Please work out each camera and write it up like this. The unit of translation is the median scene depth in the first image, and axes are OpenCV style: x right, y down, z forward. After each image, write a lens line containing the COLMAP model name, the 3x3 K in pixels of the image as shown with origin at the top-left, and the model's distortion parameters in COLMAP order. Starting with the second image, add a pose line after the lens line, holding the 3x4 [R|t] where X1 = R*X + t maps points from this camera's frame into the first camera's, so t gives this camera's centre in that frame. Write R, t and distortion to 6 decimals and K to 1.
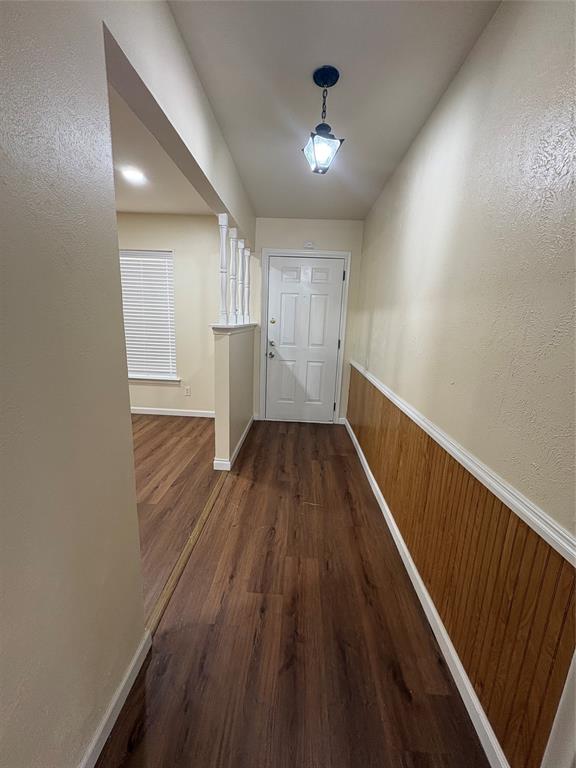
lens RADIAL K [[306.7, 0, 288.0], [0, 306.7, 384.0], [0, 0, 1]] dist [-0.000044, -0.000059]
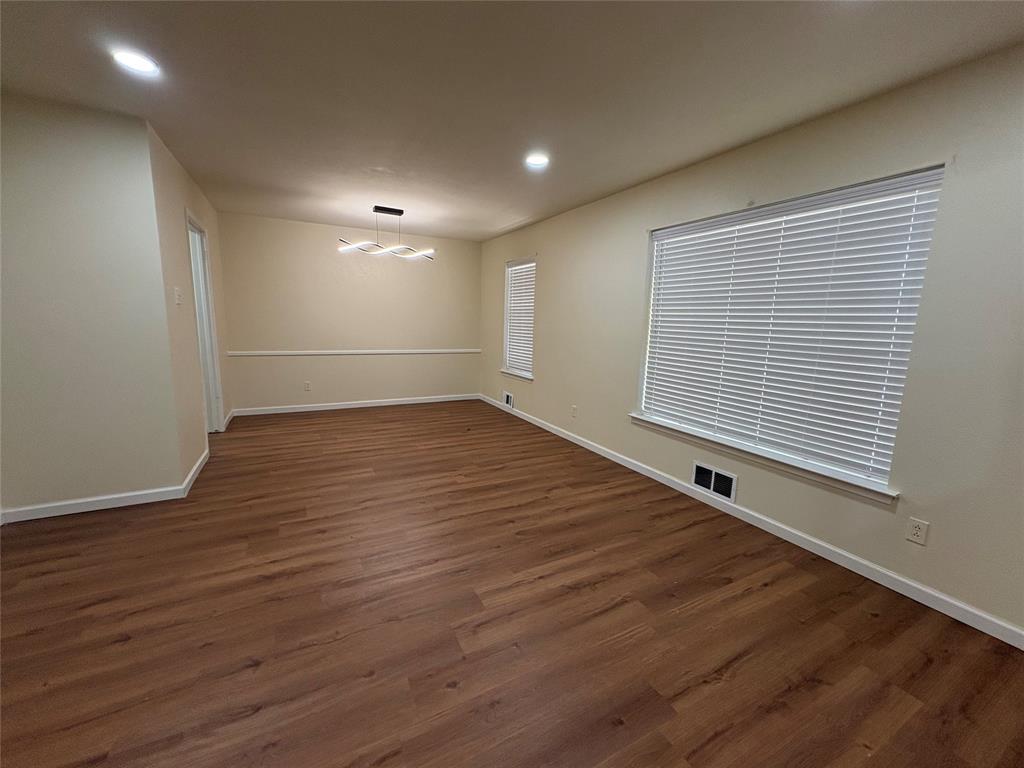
lens RADIAL K [[408.9, 0, 512.0], [0, 408.9, 384.0], [0, 0, 1]] dist [-0.000044, -0.000059]
pose [[0.500992, 0.112113, -0.858159, -0.187385], [-0.184658, 0.982588, 0.020566, -0.080672], [0.845522, 0.148163, 0.512971, 0.334644]]
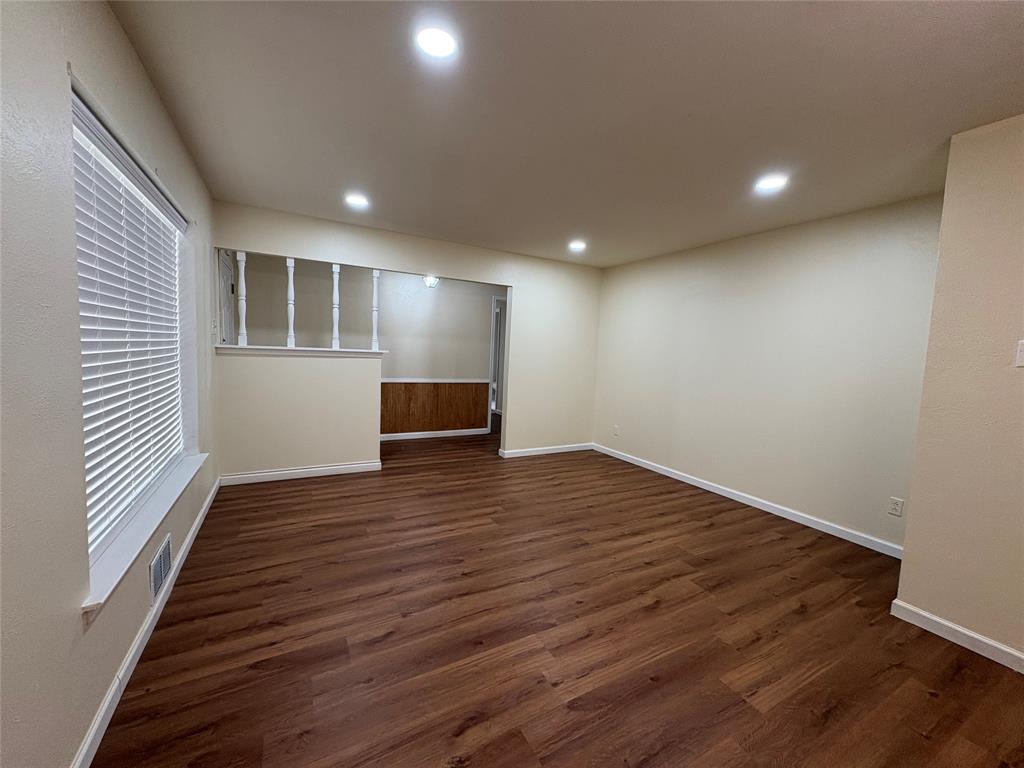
lens RADIAL K [[407.3, 0, 515.2], [0, 407.3, 388.8], [0, 0, 1]] dist [-0.000702, -0.000084]
pose [[-0.518321, -0.144702, 0.842855, -1.358908], [0.111681, 0.965687, 0.234469, -0.259337], [-0.847862, 0.215661, -0.484376, 0.940719]]
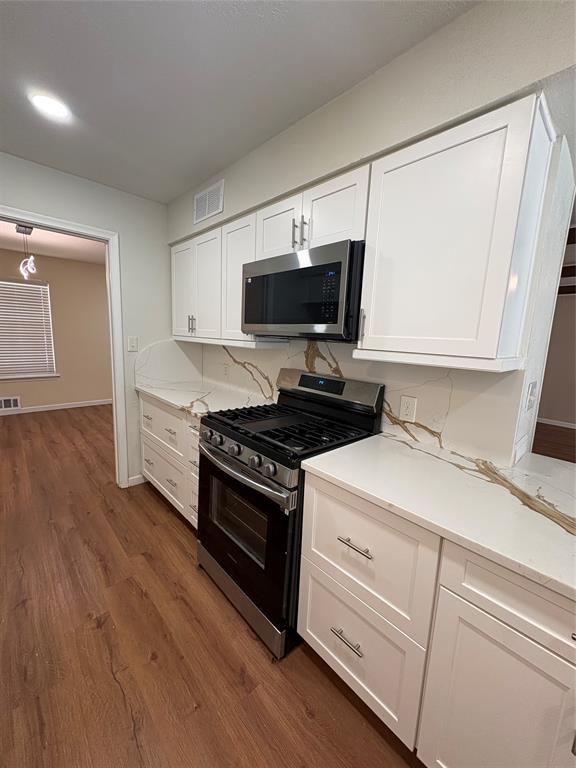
lens RADIAL K [[306.7, 0, 288.0], [0, 306.7, 384.0], [0, 0, 1]] dist [-0.000044, -0.000059]
pose [[0.701177, -0.123181, 0.702266, -1.660186], [0.131038, 0.990449, 0.042894, 0.035149], [-0.700842, 0.061947, 0.710621, -0.635433]]
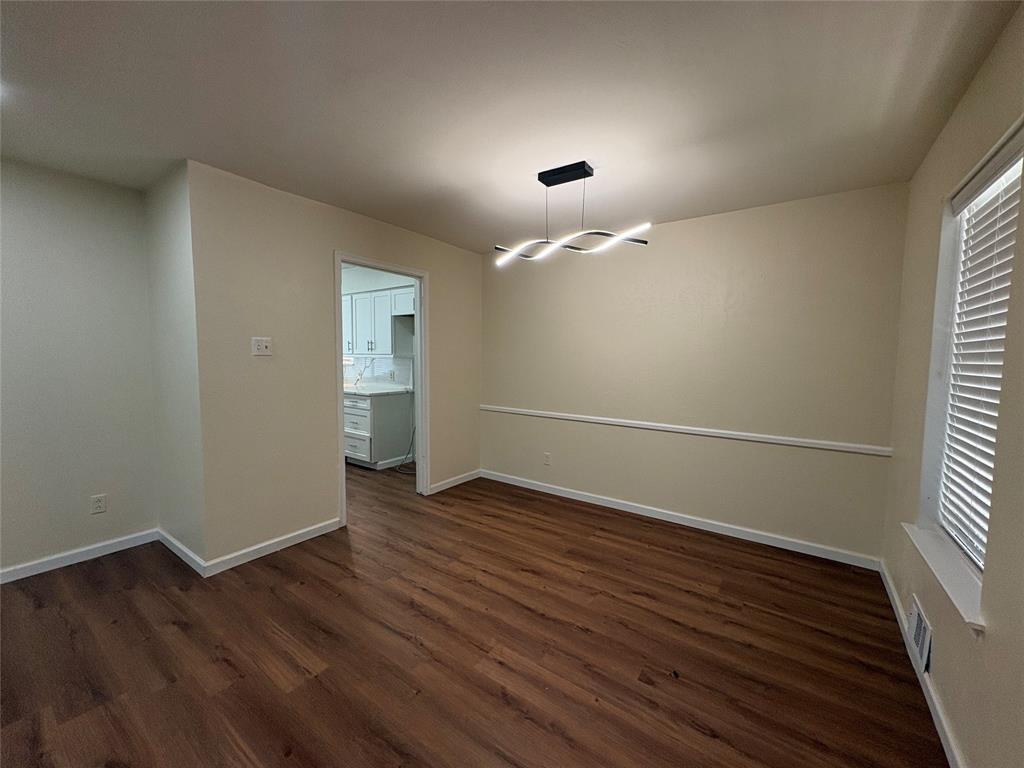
lens RADIAL K [[408.9, 0, 512.0], [0, 408.9, 384.0], [0, 0, 1]] dist [-0.000044, -0.000059]
pose [[-0.542468, 0.017994, -0.839884, -0.888524], [-0.203529, 0.967170, 0.152178, -0.255841], [0.815048, 0.253492, -0.520997, 0.941849]]
